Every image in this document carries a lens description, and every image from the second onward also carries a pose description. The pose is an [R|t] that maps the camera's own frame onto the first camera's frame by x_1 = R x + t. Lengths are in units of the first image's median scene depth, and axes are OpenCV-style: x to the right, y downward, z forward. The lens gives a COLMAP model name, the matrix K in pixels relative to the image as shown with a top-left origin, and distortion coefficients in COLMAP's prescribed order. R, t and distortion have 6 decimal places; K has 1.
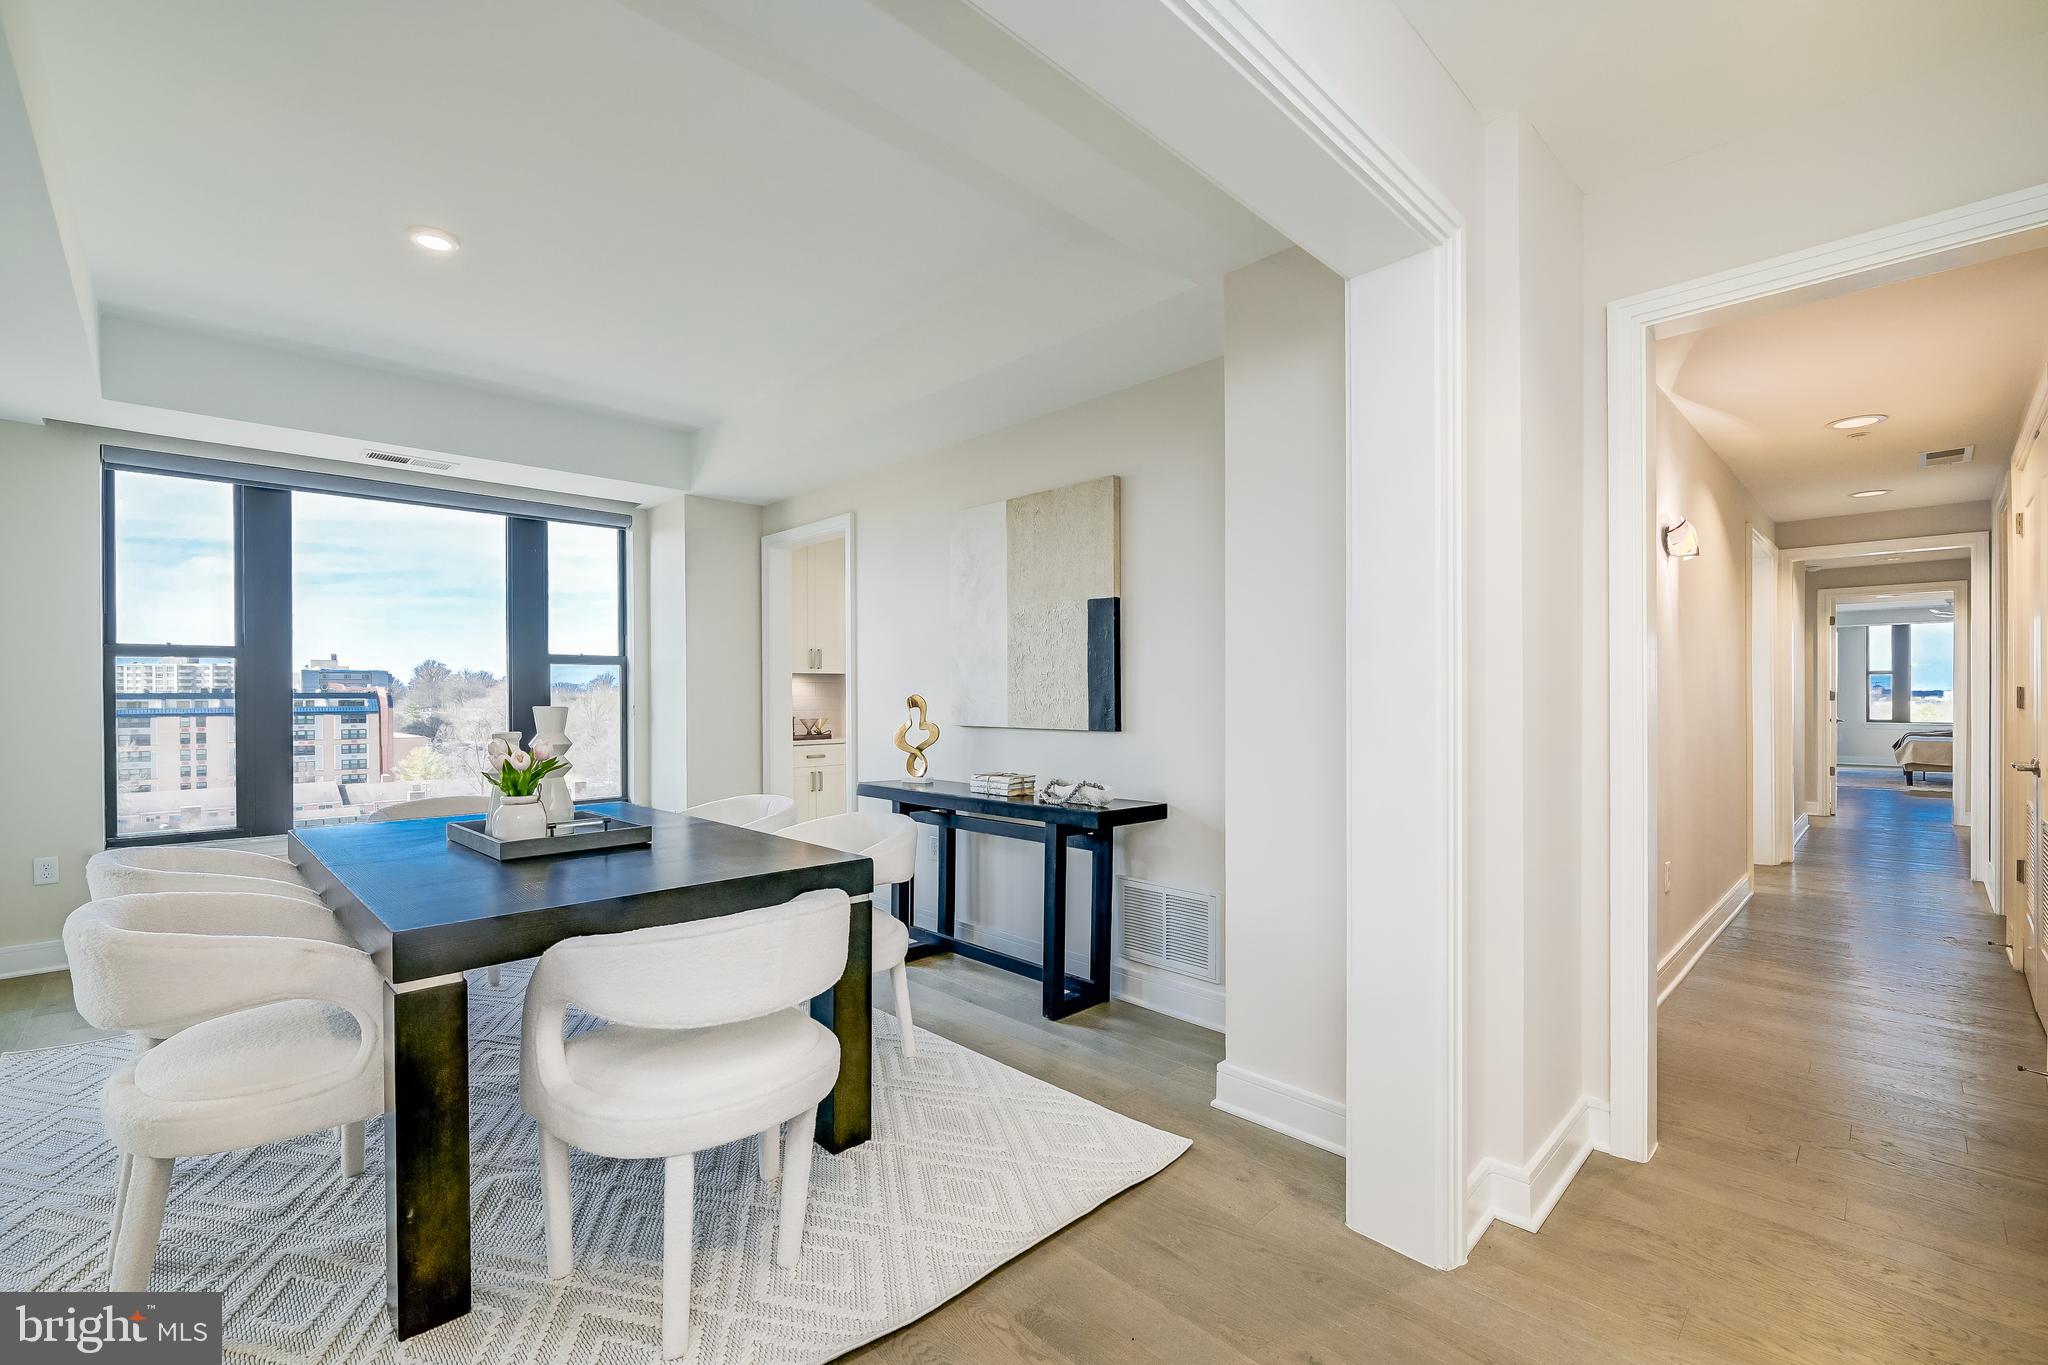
lens RADIAL K [[895.0, 0, 1047.9], [0, 895.0, 699.0], [0, 0, 1]] dist [-0.002065, -0.000139]
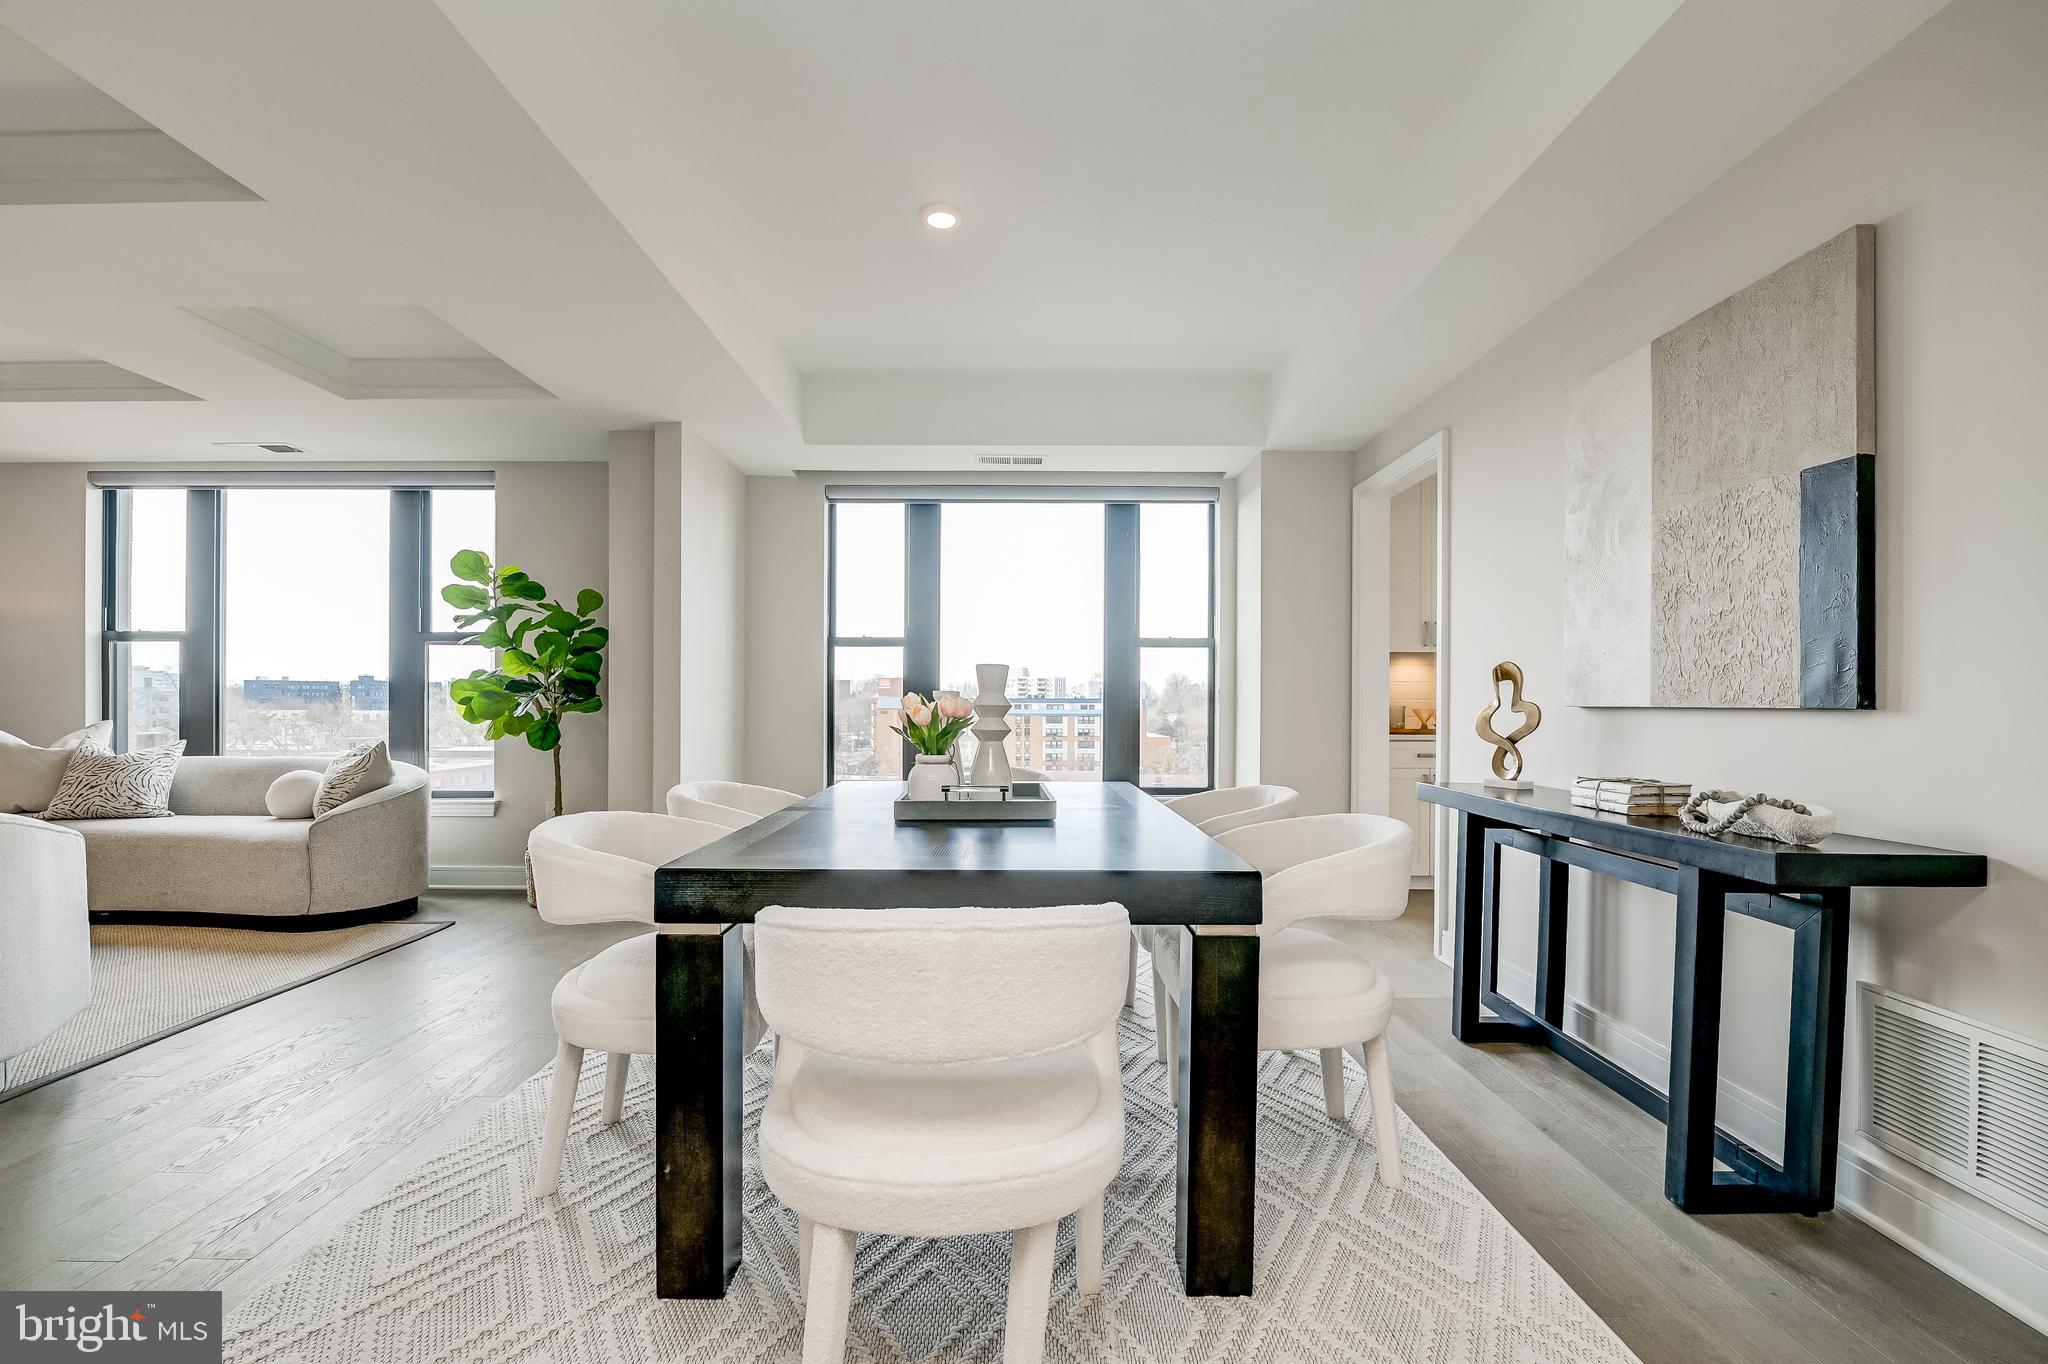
lens RADIAL K [[923.9, 0, 1016.6], [0, 923.9, 706.2], [0, 0, 1]] dist [-0.012255, -0.000125]
pose [[0.705368, 0.007376, -0.708803, 0.093230], [-0.009984, 0.999950, 0.000470, 0.034272], [0.708771, 0.006745, 0.705406, 0.233671]]
